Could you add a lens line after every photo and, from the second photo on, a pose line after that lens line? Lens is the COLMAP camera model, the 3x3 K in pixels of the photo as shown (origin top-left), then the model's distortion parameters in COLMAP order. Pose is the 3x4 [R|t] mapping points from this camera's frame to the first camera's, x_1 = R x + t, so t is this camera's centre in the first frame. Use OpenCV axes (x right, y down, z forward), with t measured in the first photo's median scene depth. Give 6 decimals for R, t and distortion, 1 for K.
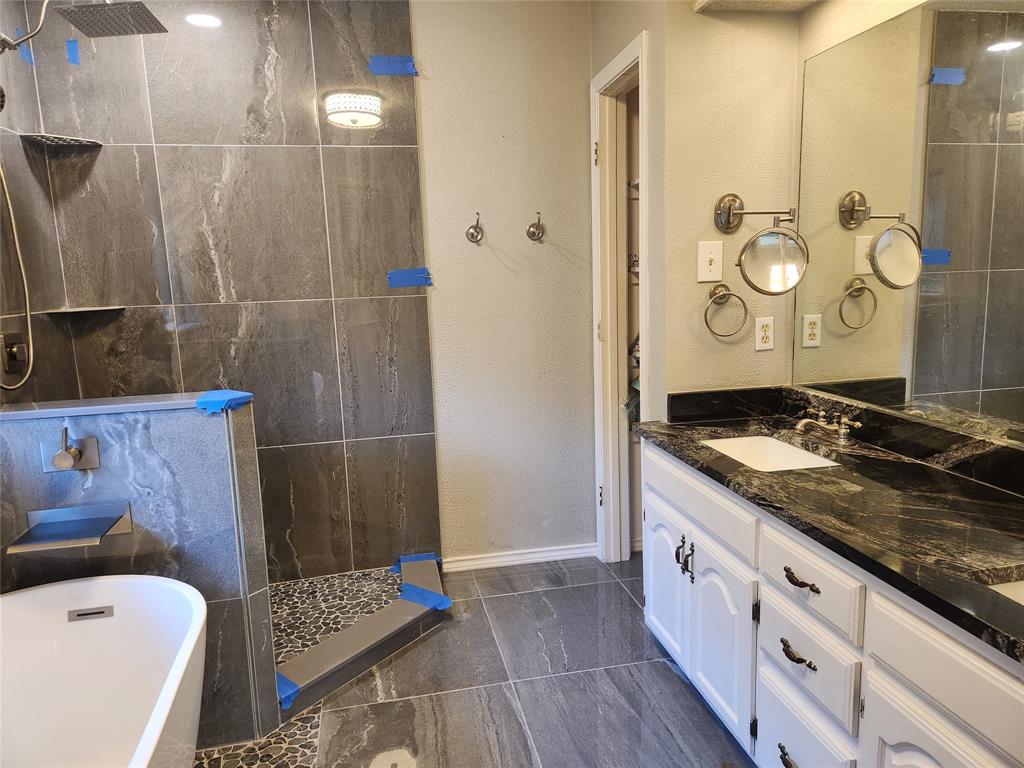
lens RADIAL K [[688.3, 0, 517.9], [0, 688.3, 376.9], [0, 0, 1]] dist [0.062408, -0.037954]
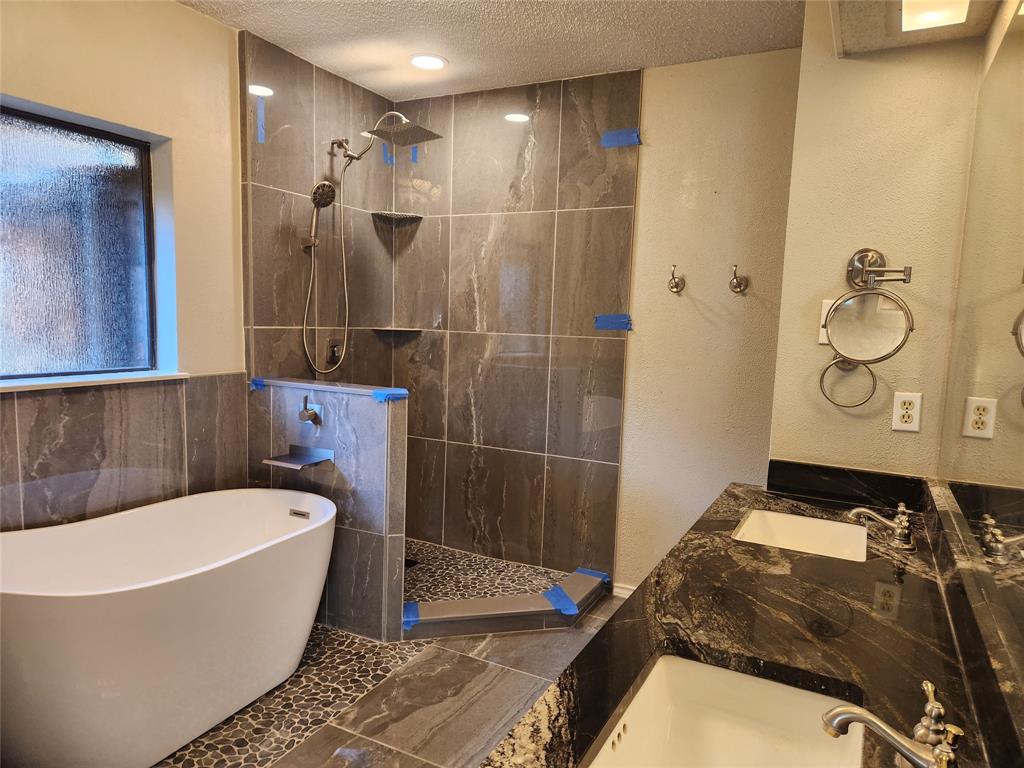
lens RADIAL K [[688.3, 0, 510.2], [0, 688.3, 394.7], [0, 0, 1]] dist [0.062408, -0.037954]
pose [[0.772088, 0.131273, -0.621810, 0.477079], [-0.158426, 0.987301, 0.011718, -0.015307], [0.615452, 0.089464, 0.783080, 0.030949]]
